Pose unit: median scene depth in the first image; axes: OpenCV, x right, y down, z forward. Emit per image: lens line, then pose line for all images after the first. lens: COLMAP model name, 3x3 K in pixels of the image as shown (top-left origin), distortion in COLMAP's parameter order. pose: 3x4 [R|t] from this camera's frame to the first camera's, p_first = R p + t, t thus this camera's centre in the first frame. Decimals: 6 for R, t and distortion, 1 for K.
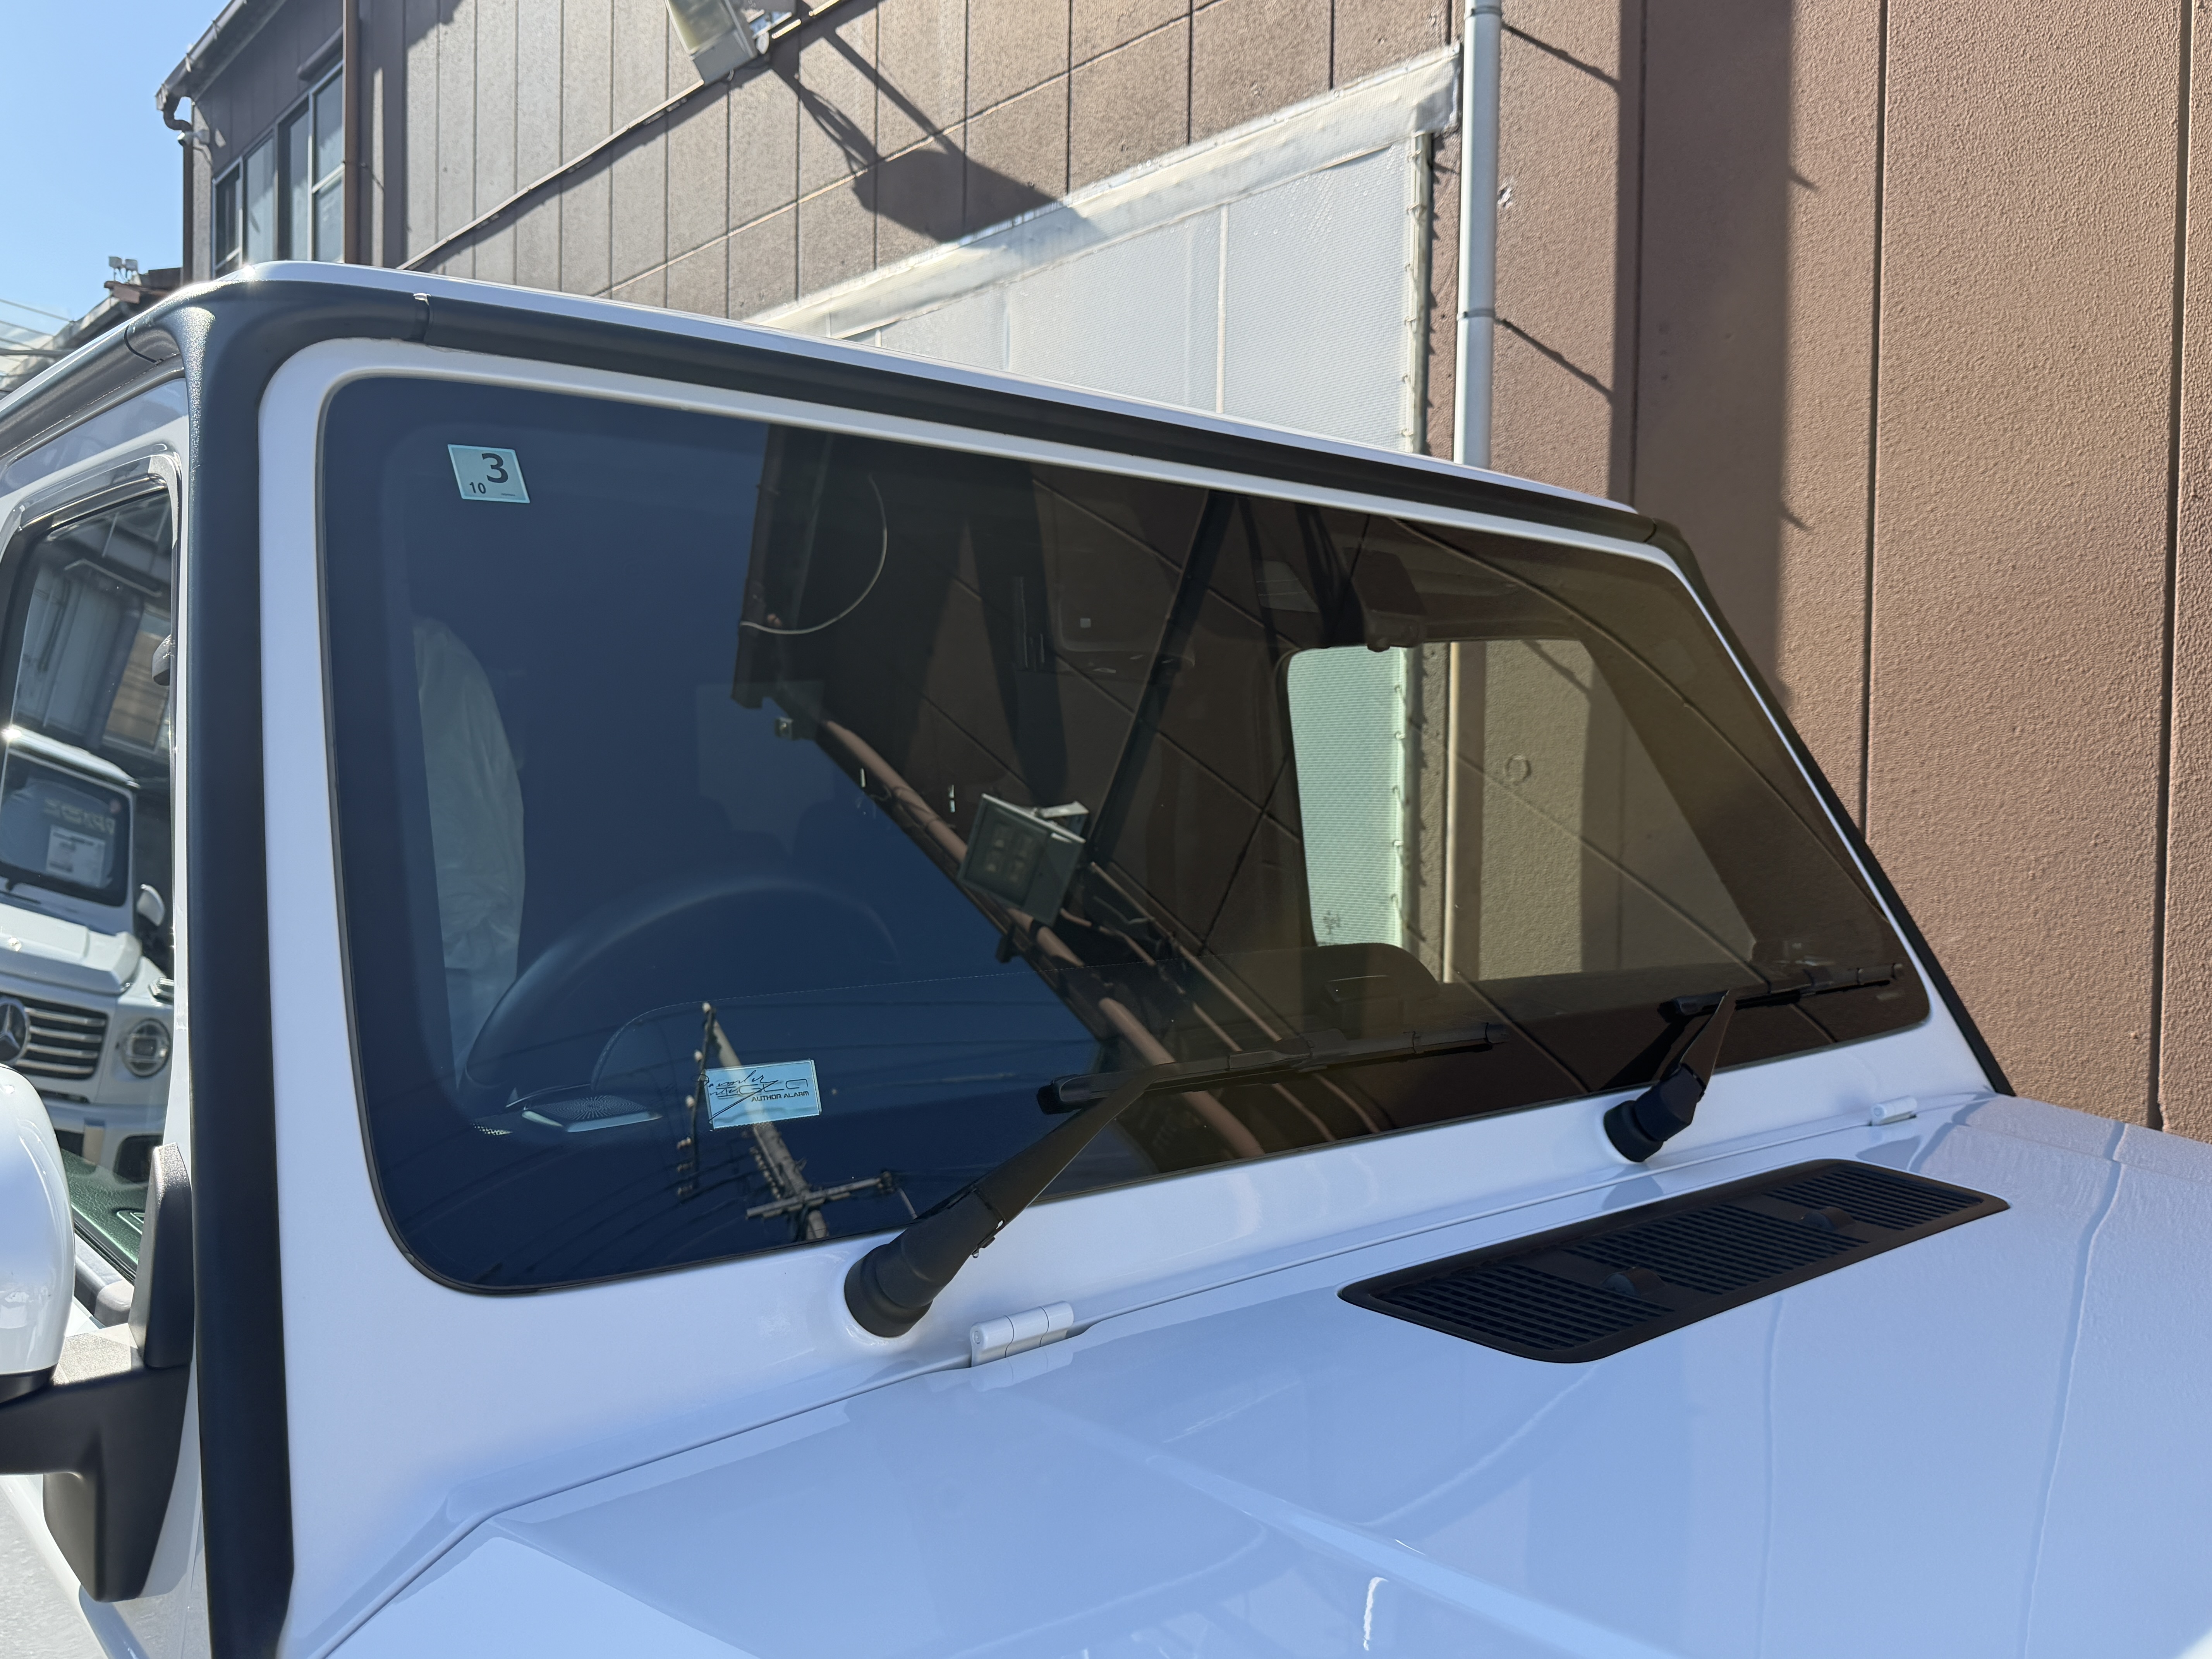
lens RADIAL K [[1810.6, 0, 1112.6], [0, 1810.6, 844.9], [0, 0, 1]] dist [0.056578, -0.058340]
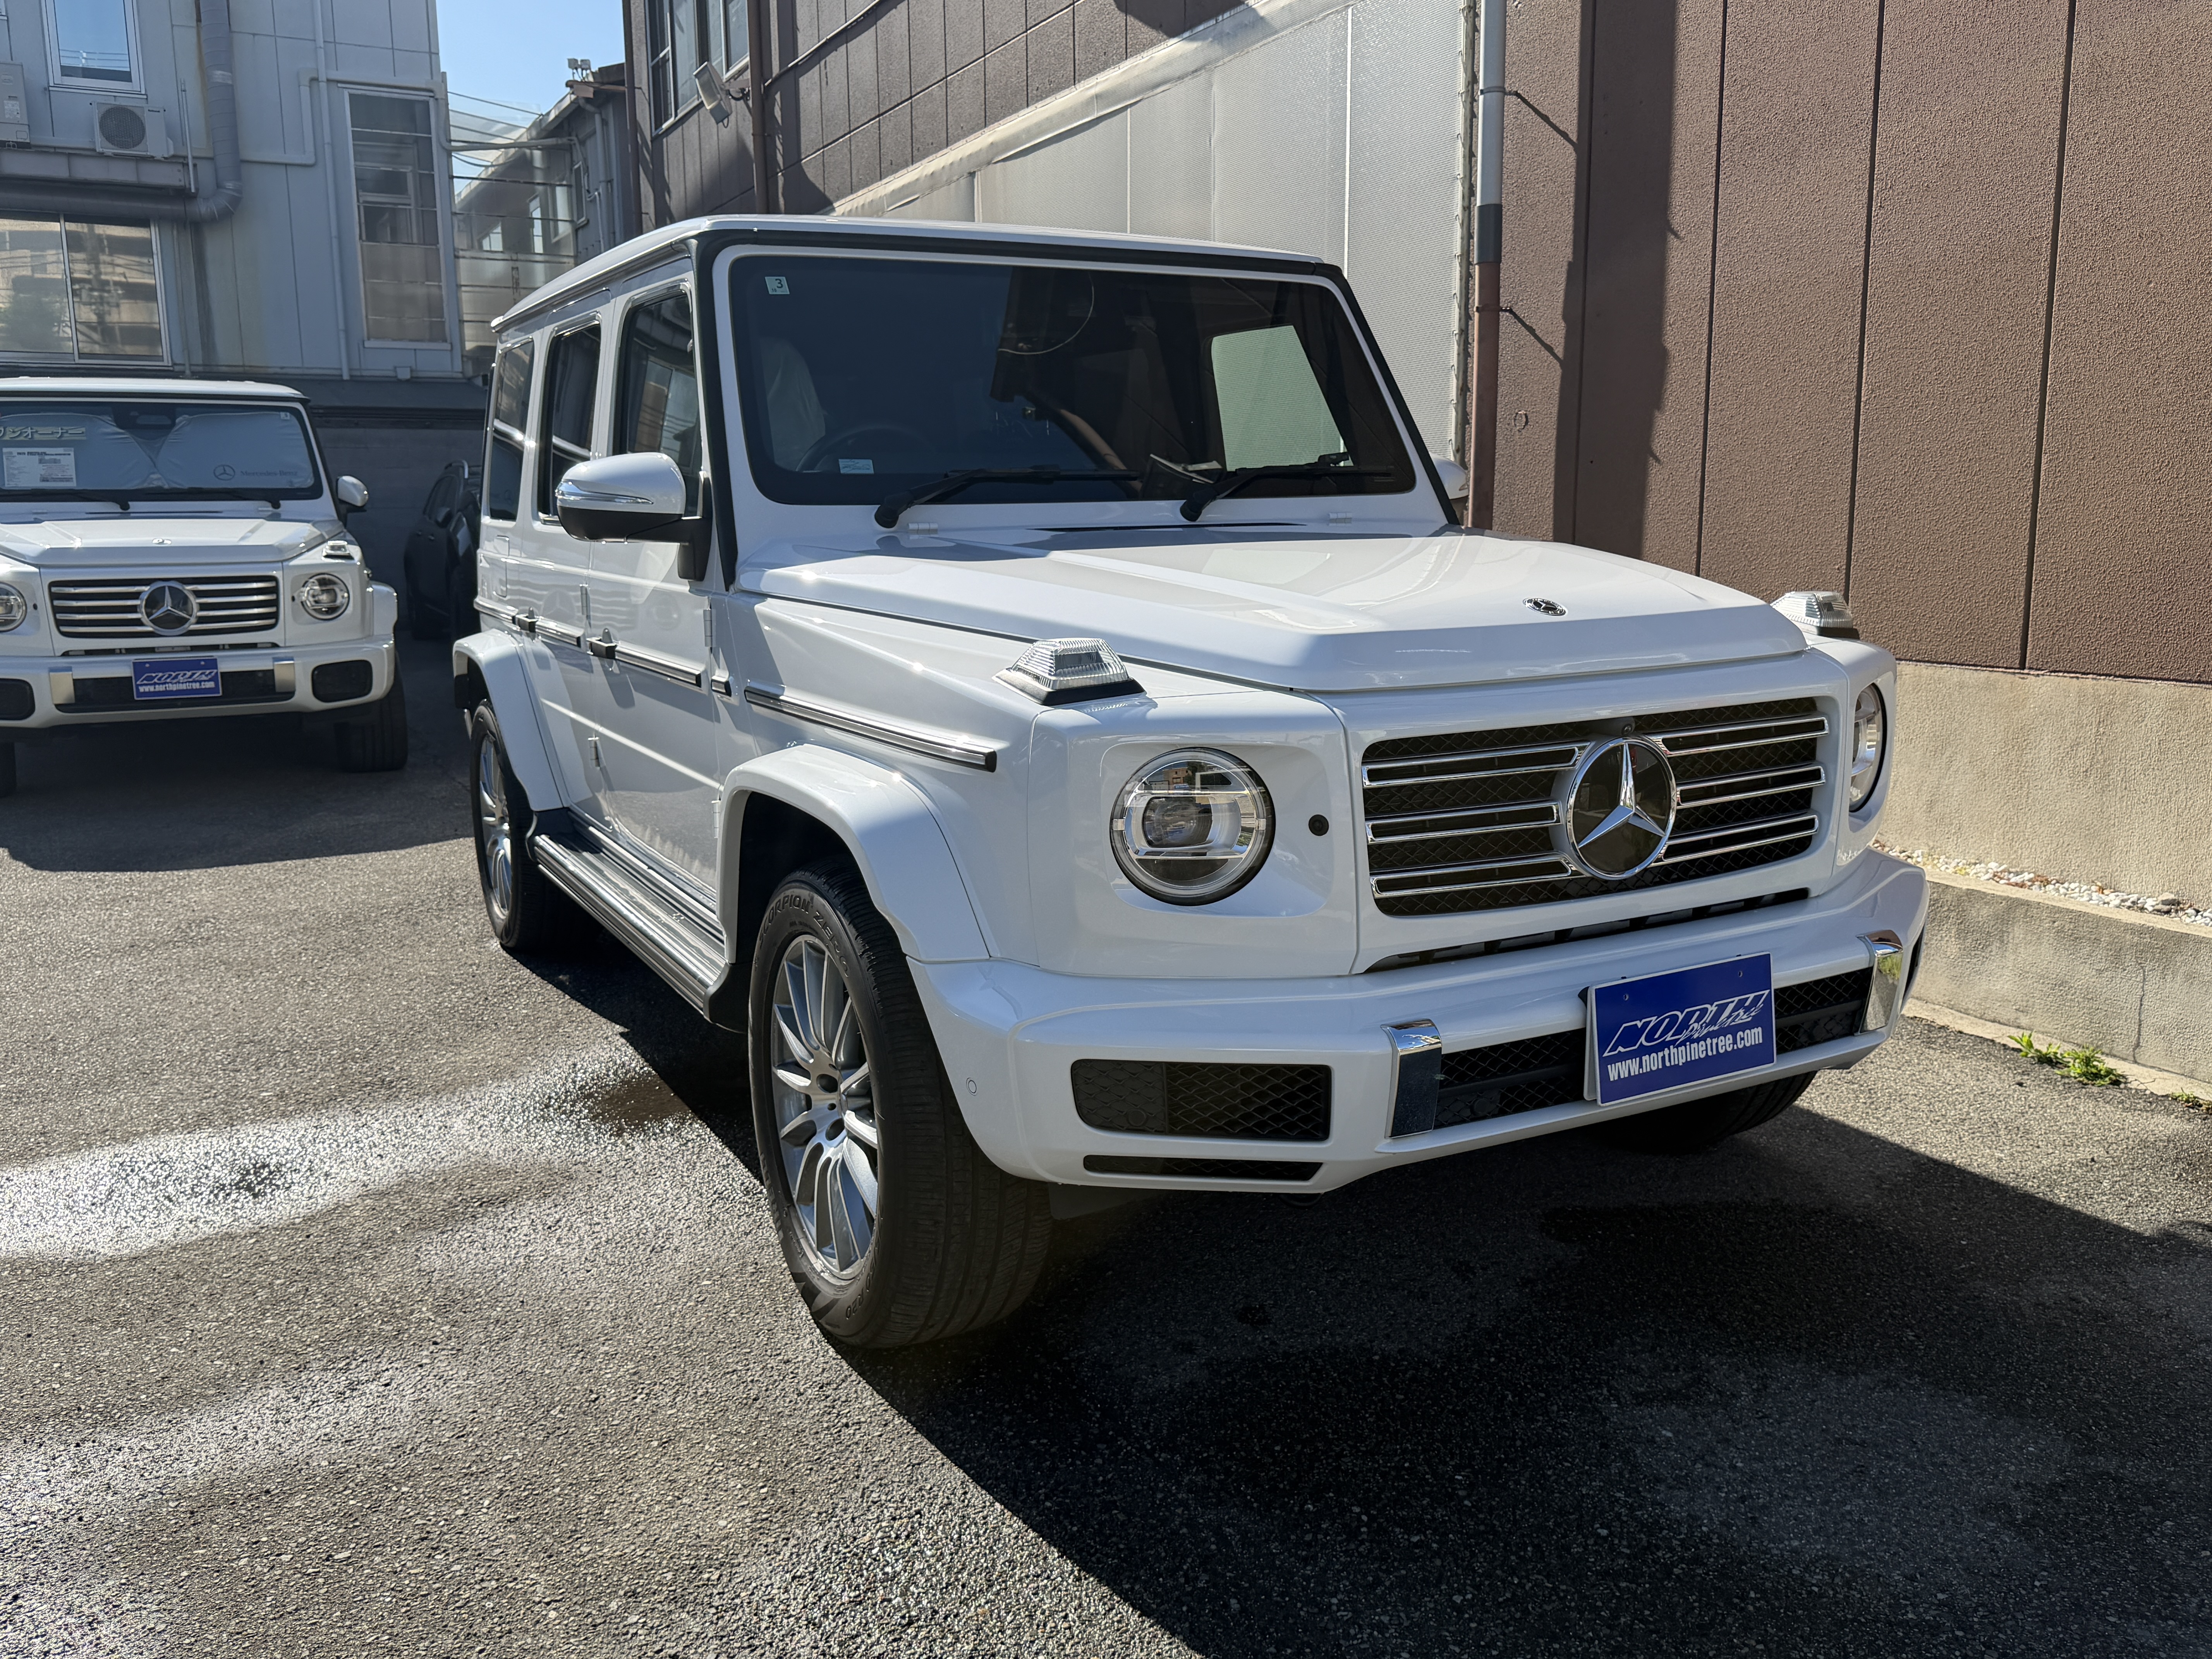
lens RADIAL K [[1810.6, 0, 1090.8], [0, 1810.6, 820.4], [0, 0, 1]] dist [0.056578, -0.058340]
pose [[0.973706, 0.012454, -0.227465, 0.169916], [0.017761, 0.991315, 0.130304, 0.059009], [0.227113, -0.130918, 0.965029, -0.380816]]
